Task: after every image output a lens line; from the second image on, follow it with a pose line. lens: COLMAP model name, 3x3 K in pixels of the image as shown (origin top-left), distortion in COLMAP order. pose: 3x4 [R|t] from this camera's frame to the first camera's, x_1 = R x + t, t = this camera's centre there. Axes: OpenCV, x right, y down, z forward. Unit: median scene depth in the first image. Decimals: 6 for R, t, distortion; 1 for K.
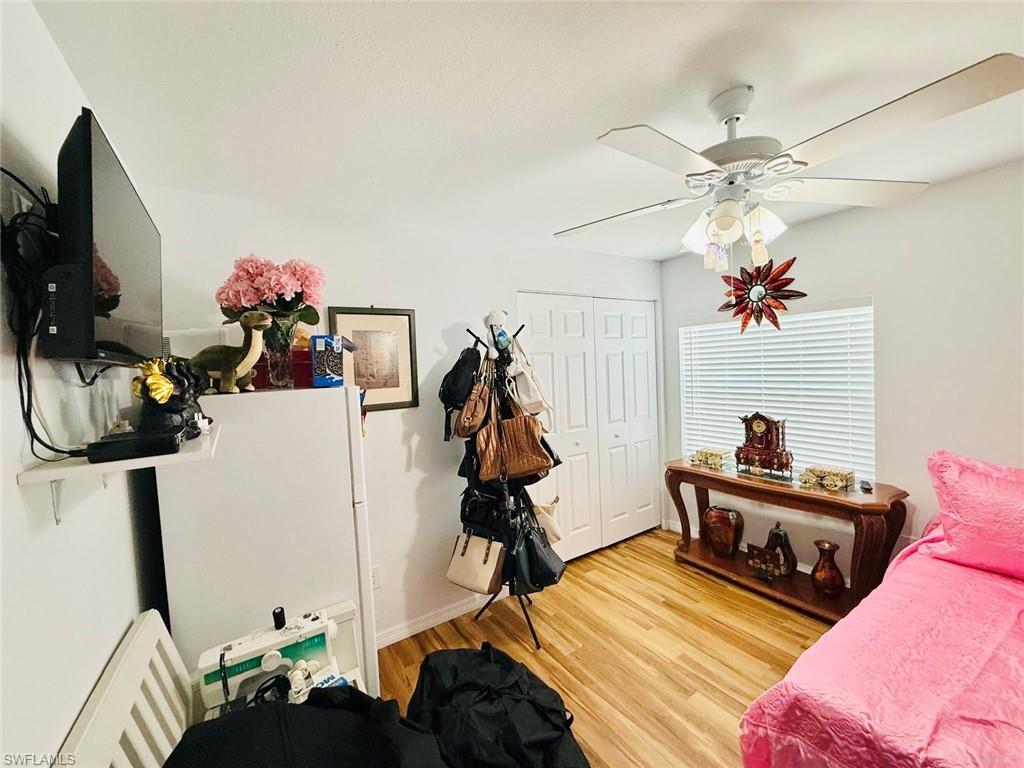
lens RADIAL K [[406.8, 0, 510.9], [0, 406.8, 383.8], [0, 0, 1]] dist [-0.000223, 0.000357]
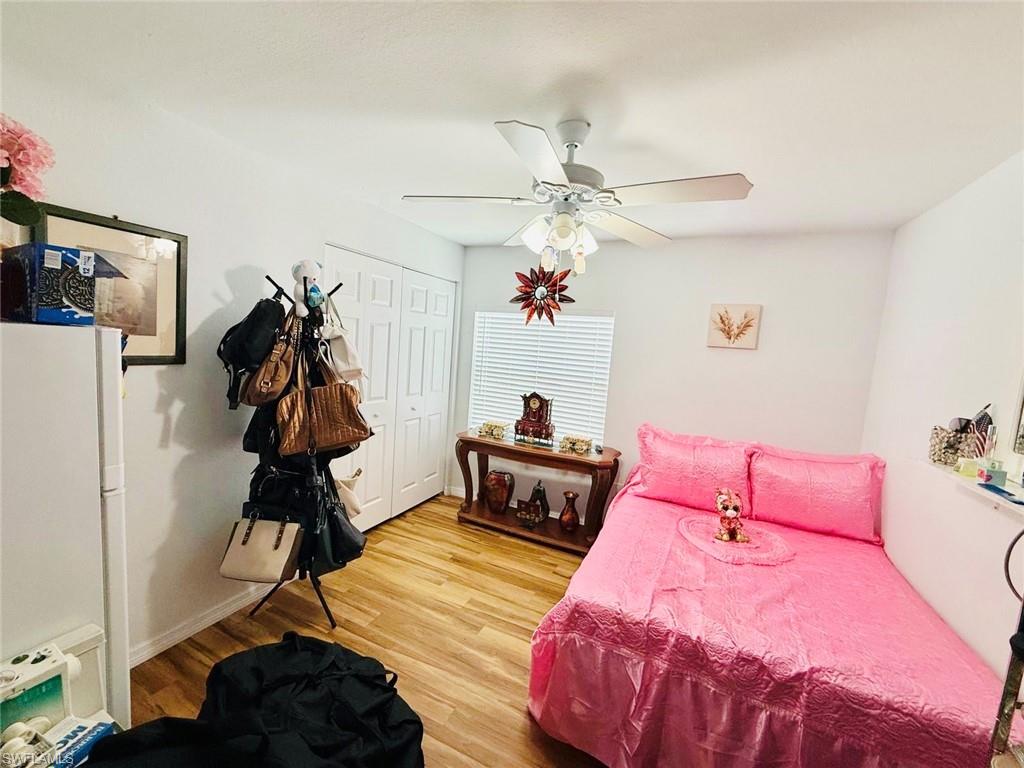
lens RADIAL K [[406.8, 0, 510.2], [0, 406.8, 383.6], [0, 0, 1]] dist [-0.000223, 0.000357]
pose [[0.845353, 0.056292, 0.531233, -0.123986], [-0.089309, 0.995330, 0.036647, 0.010053], [-0.526689, -0.078424, 0.846433, 0.020509]]
